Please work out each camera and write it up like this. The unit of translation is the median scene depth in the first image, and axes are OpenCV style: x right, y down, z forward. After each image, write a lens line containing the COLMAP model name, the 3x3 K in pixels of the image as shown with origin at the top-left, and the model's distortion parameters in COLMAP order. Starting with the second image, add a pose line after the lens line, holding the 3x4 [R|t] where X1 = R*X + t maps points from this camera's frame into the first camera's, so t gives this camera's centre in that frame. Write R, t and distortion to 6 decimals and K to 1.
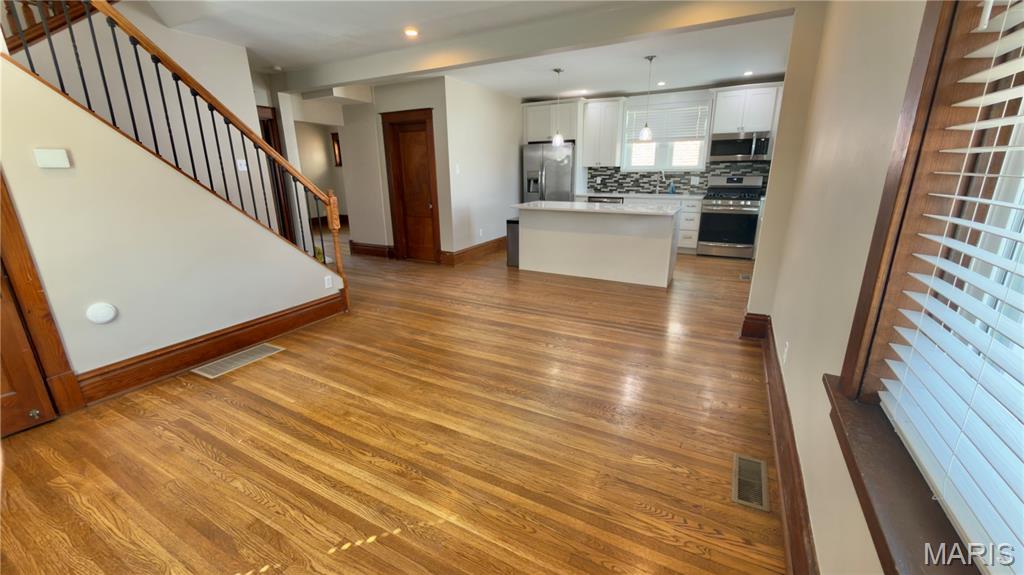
lens RADIAL K [[409.8, 0, 509.6], [0, 409.8, 283.9], [0, 0, 1]] dist [-0.001733, -0.000267]
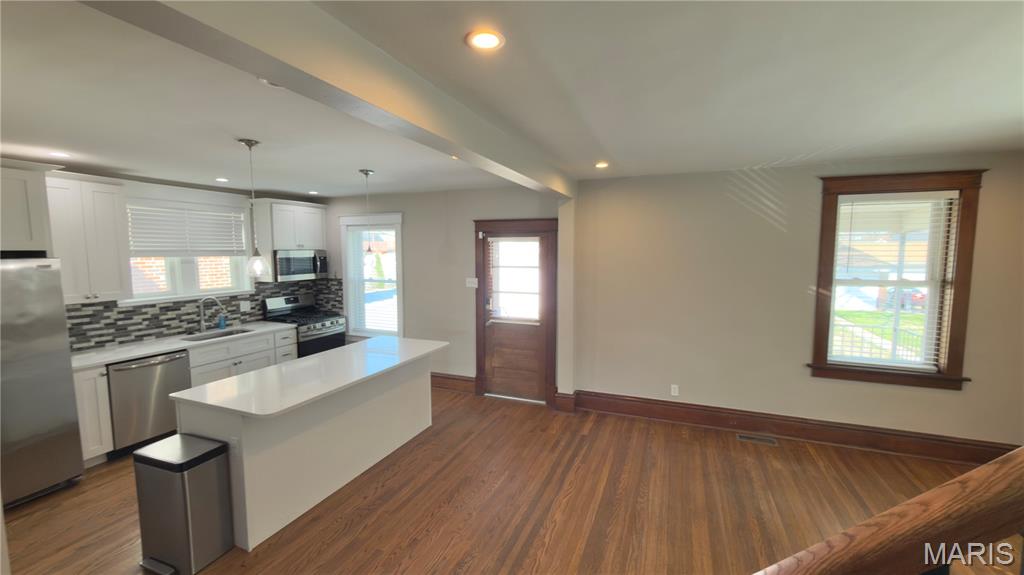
lens RADIAL K [[409.8, 0, 513.1], [0, 409.8, 287.8], [0, 0, 1]] dist [-0.001733, -0.000267]
pose [[-0.119896, -0.076490, 0.989835, -0.341428], [0.274220, 0.955688, 0.107067, -0.222361], [-0.954164, 0.284270, -0.093608, 0.569863]]
